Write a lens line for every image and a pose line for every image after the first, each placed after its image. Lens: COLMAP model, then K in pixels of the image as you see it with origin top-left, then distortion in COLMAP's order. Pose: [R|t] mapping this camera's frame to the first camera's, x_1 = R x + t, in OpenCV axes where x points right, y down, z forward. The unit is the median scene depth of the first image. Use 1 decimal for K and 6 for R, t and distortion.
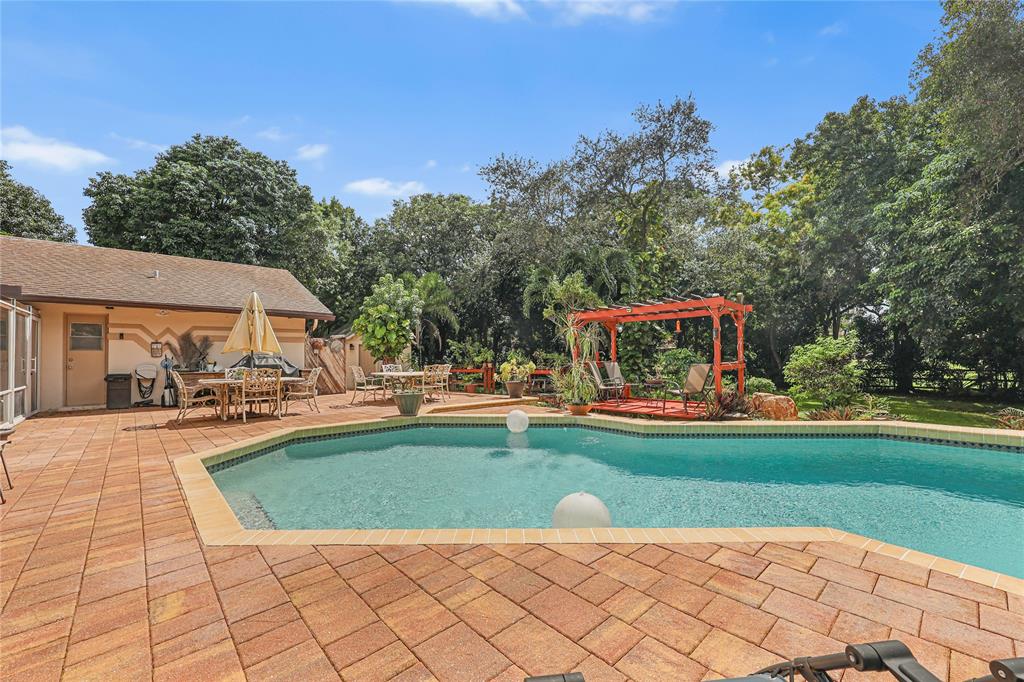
lens RADIAL K [[412.2, 0, 484.2], [0, 412.2, 346.1], [0, 0, 1]] dist [-0.003083, 0.001396]
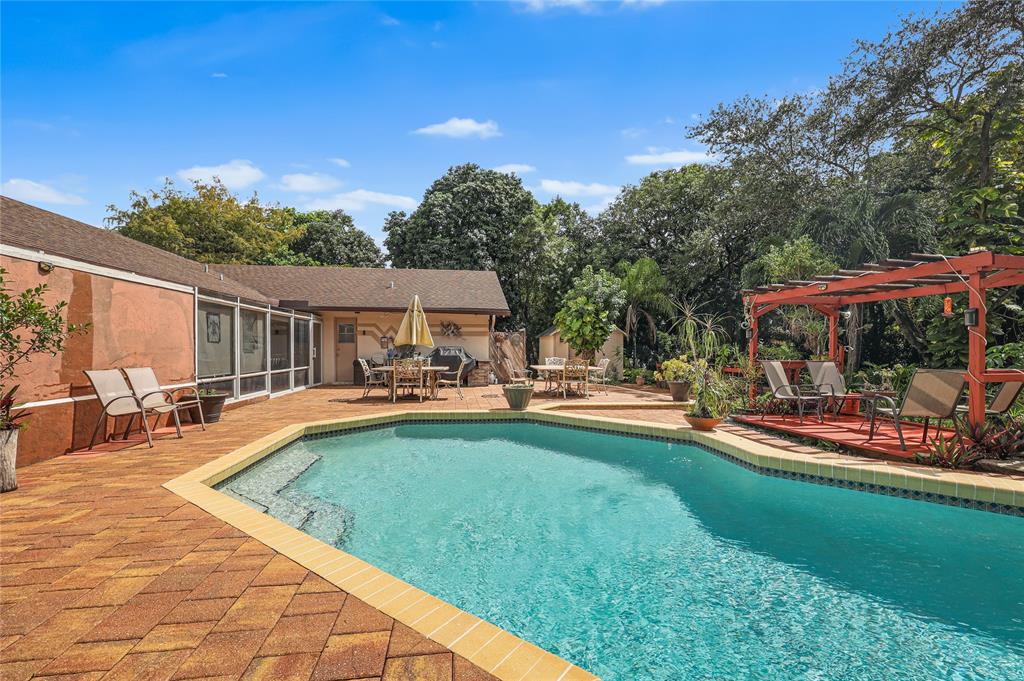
lens RADIAL K [[412.2, 0, 504.5], [0, 412.2, 347.0], [0, 0, 1]] dist [-0.003083, 0.001396]
pose [[0.826569, 0.007658, -0.562783, 0.157097], [0.003900, 0.999805, 0.019333, -0.000658], [0.562822, -0.018175, 0.826379, 0.075488]]
